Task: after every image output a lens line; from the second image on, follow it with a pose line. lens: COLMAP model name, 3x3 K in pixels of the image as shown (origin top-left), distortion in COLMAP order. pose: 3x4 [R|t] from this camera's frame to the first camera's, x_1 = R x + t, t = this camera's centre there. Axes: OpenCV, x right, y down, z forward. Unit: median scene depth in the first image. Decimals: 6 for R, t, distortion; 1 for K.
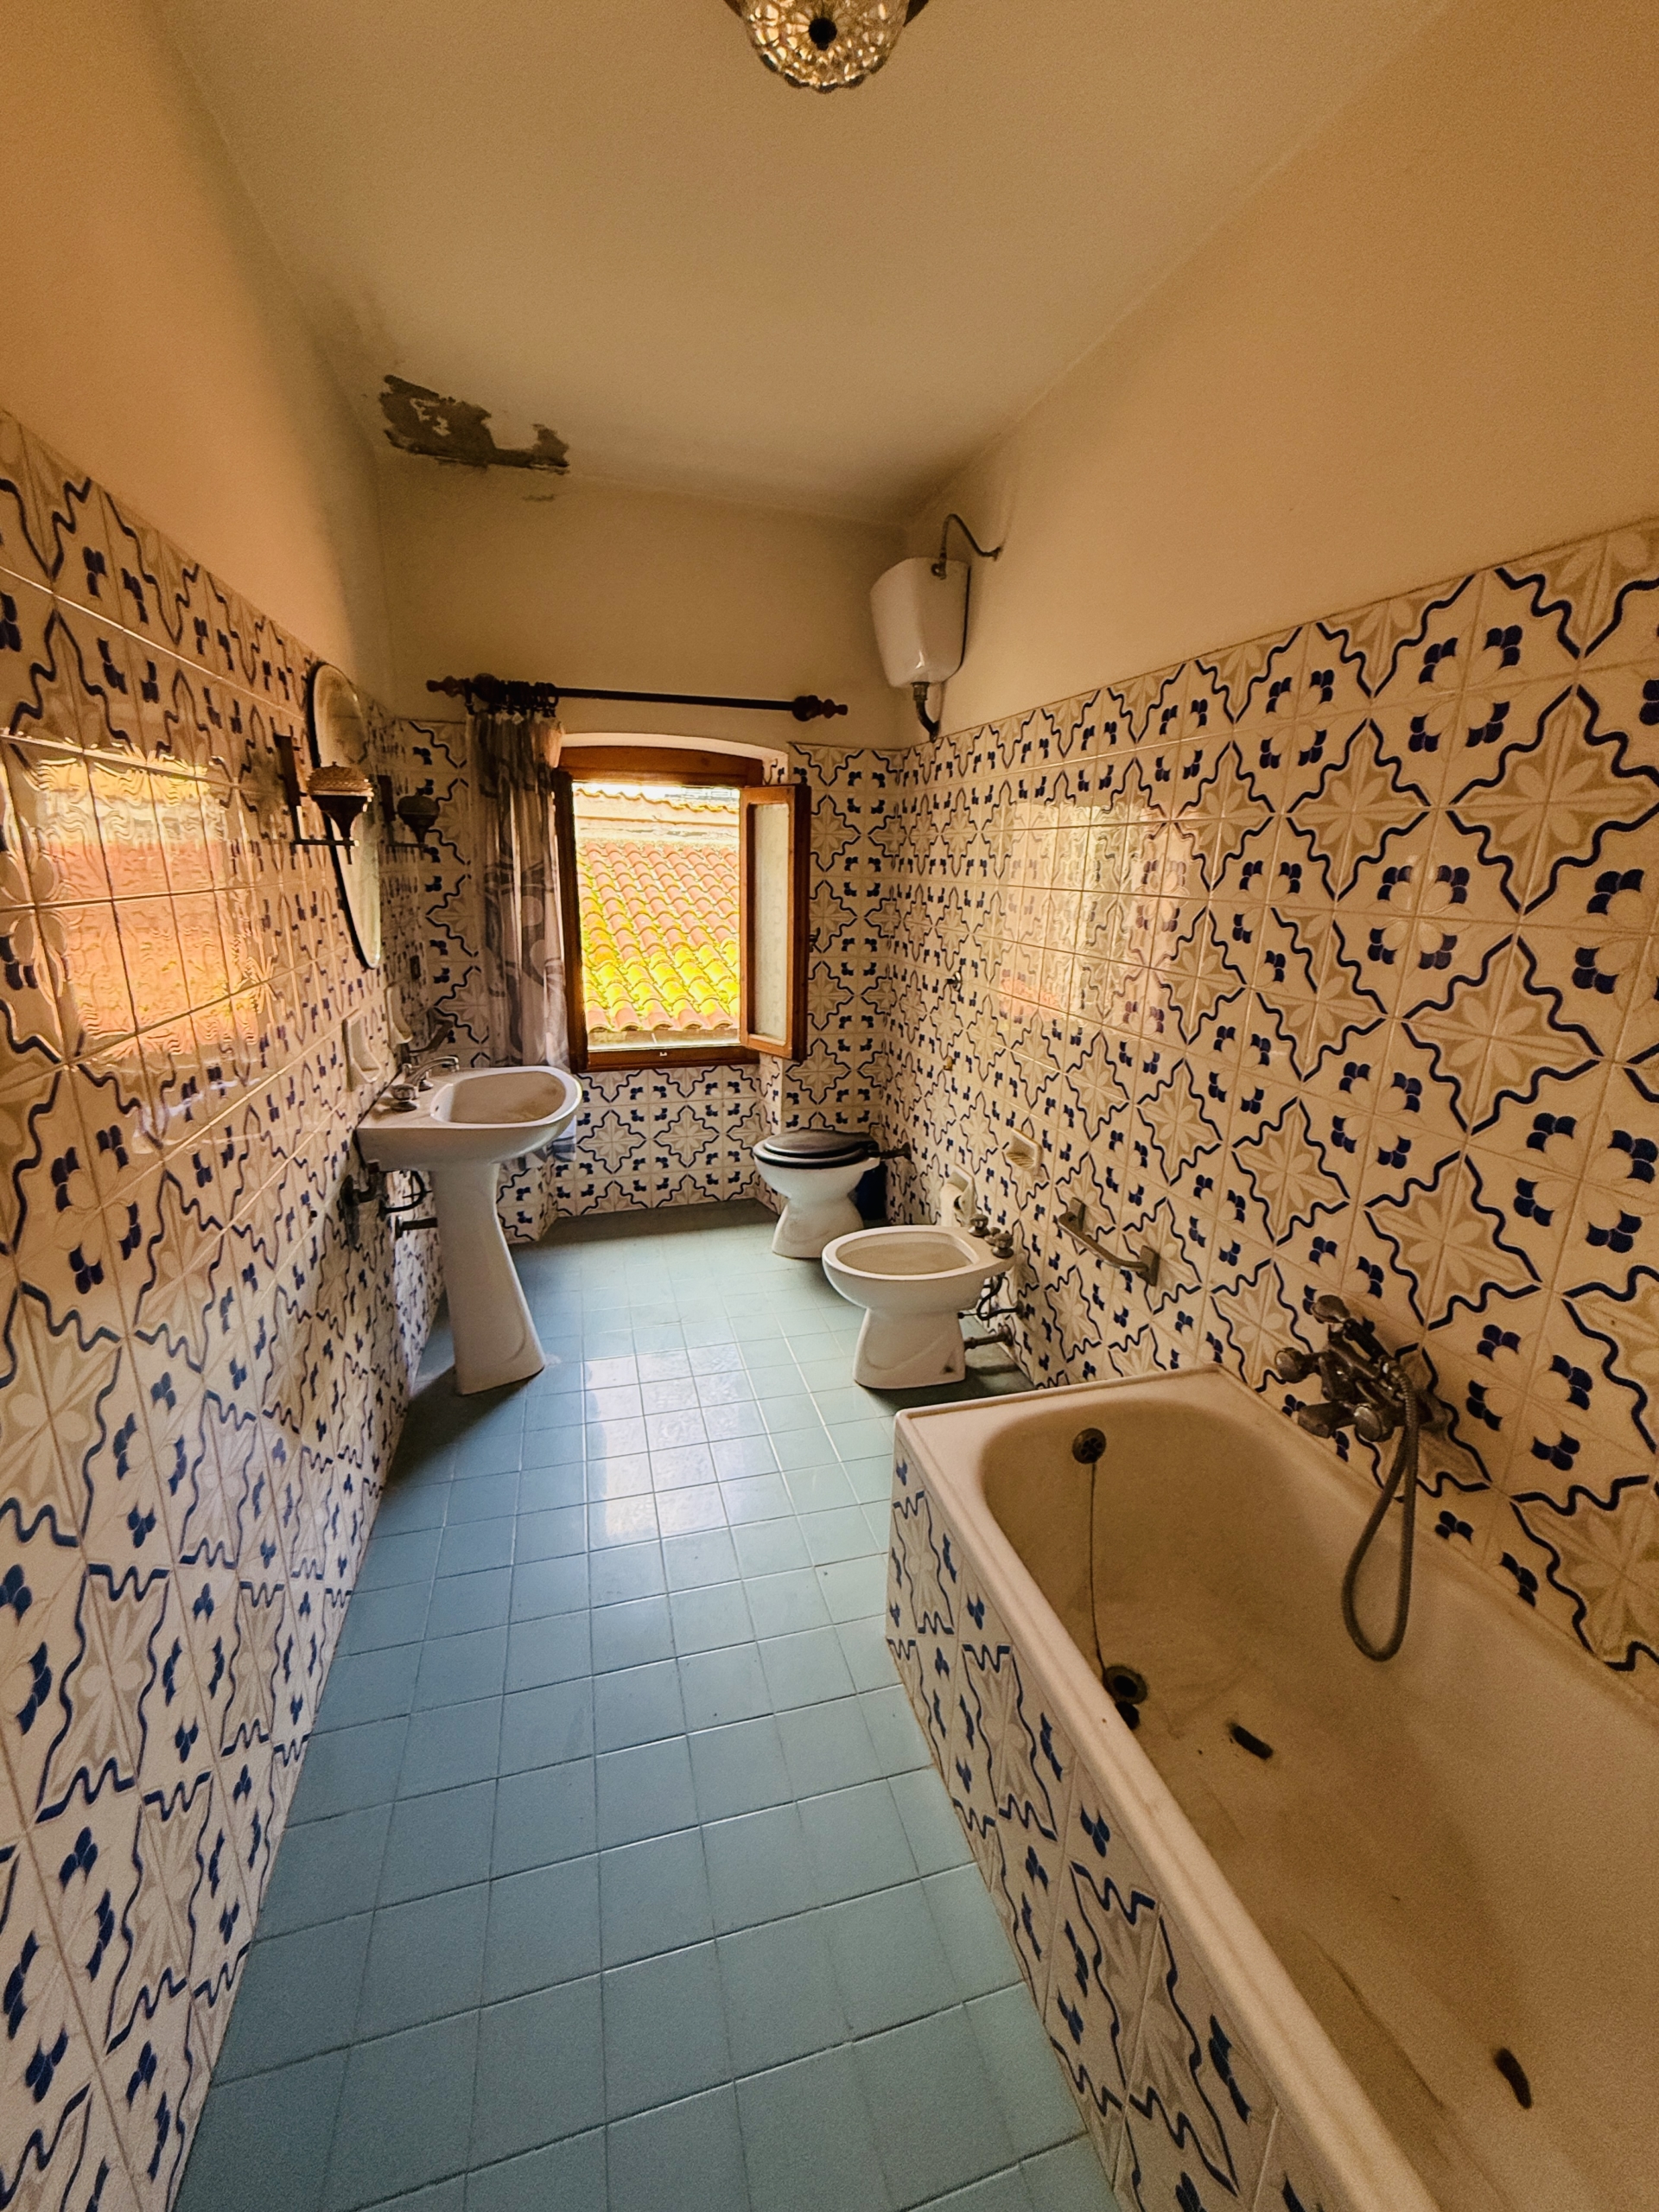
lens RADIAL K [[880.2, 0, 827.0], [0, 880.2, 1098.4], [0, 0, 1]] dist [0.001087, -0.000030]
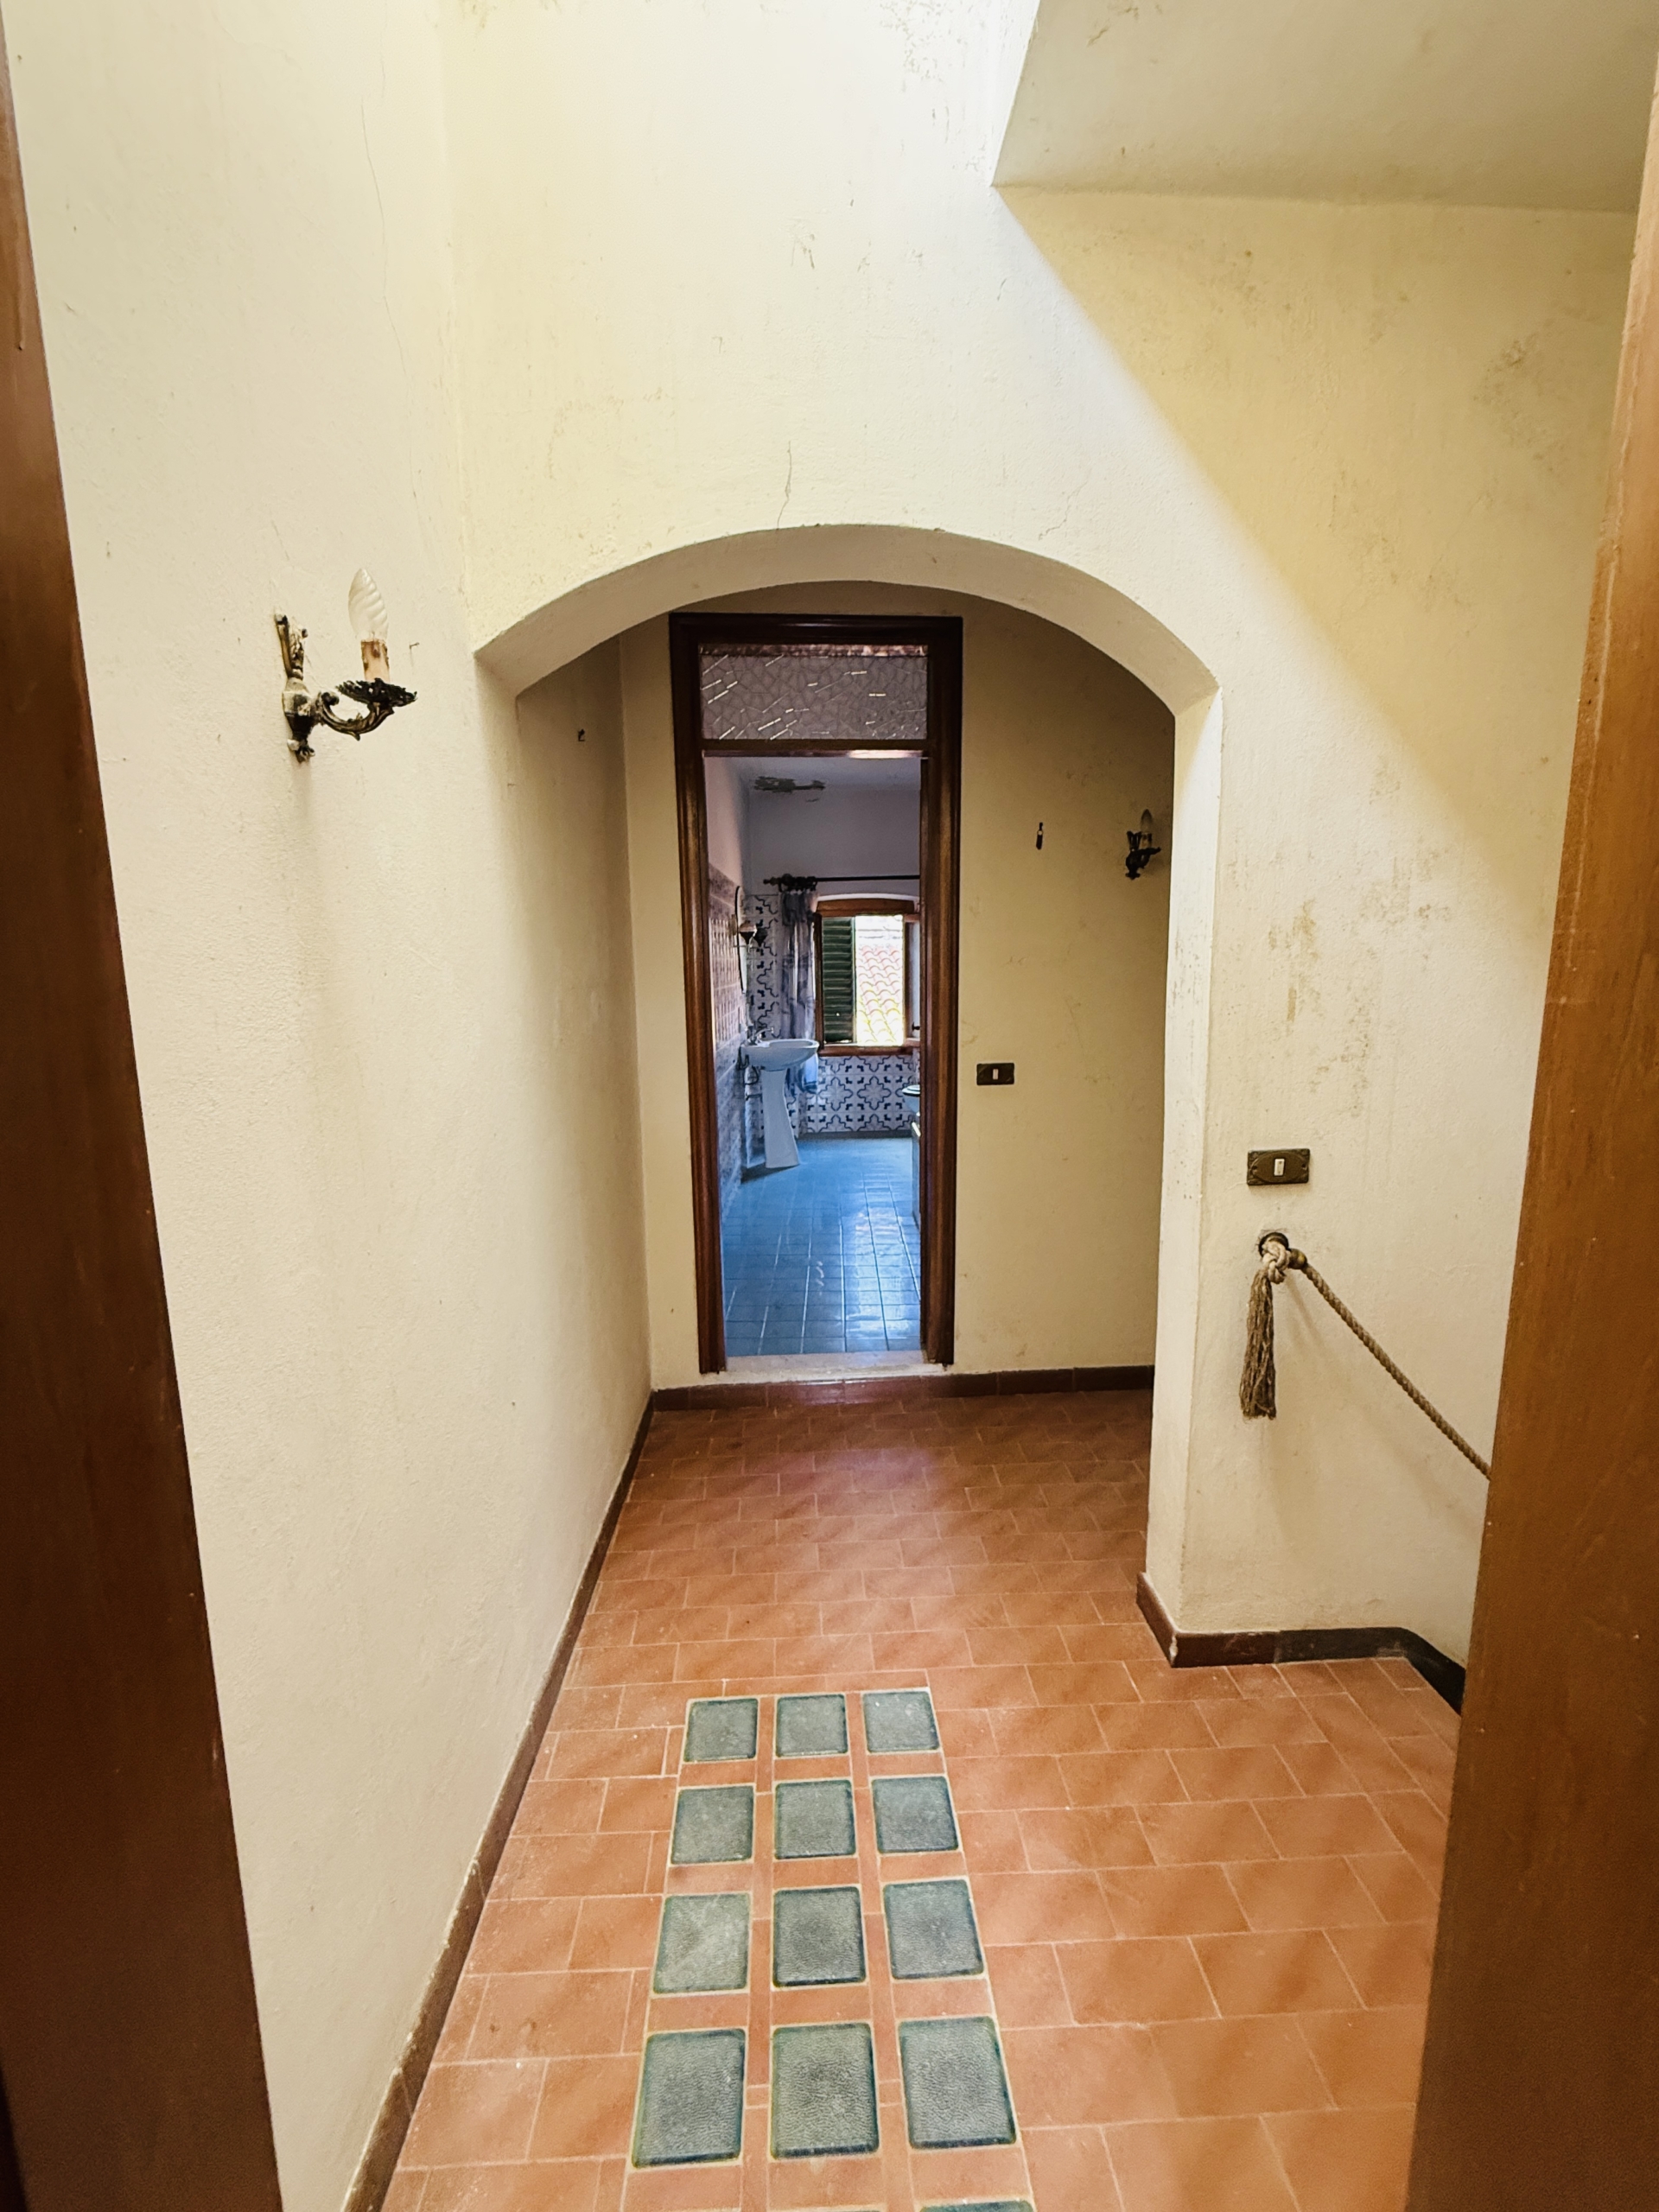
lens RADIAL K [[880.2, 0, 827.0], [0, 880.2, 1098.4], [0, 0, 1]] dist [0.001087, -0.000030]
pose [[0.959952, 0.007511, -0.280065, 0.344887], [-0.038794, 0.993574, -0.106324, 0.325395], [0.277467, 0.112931, 0.954075, -1.052429]]
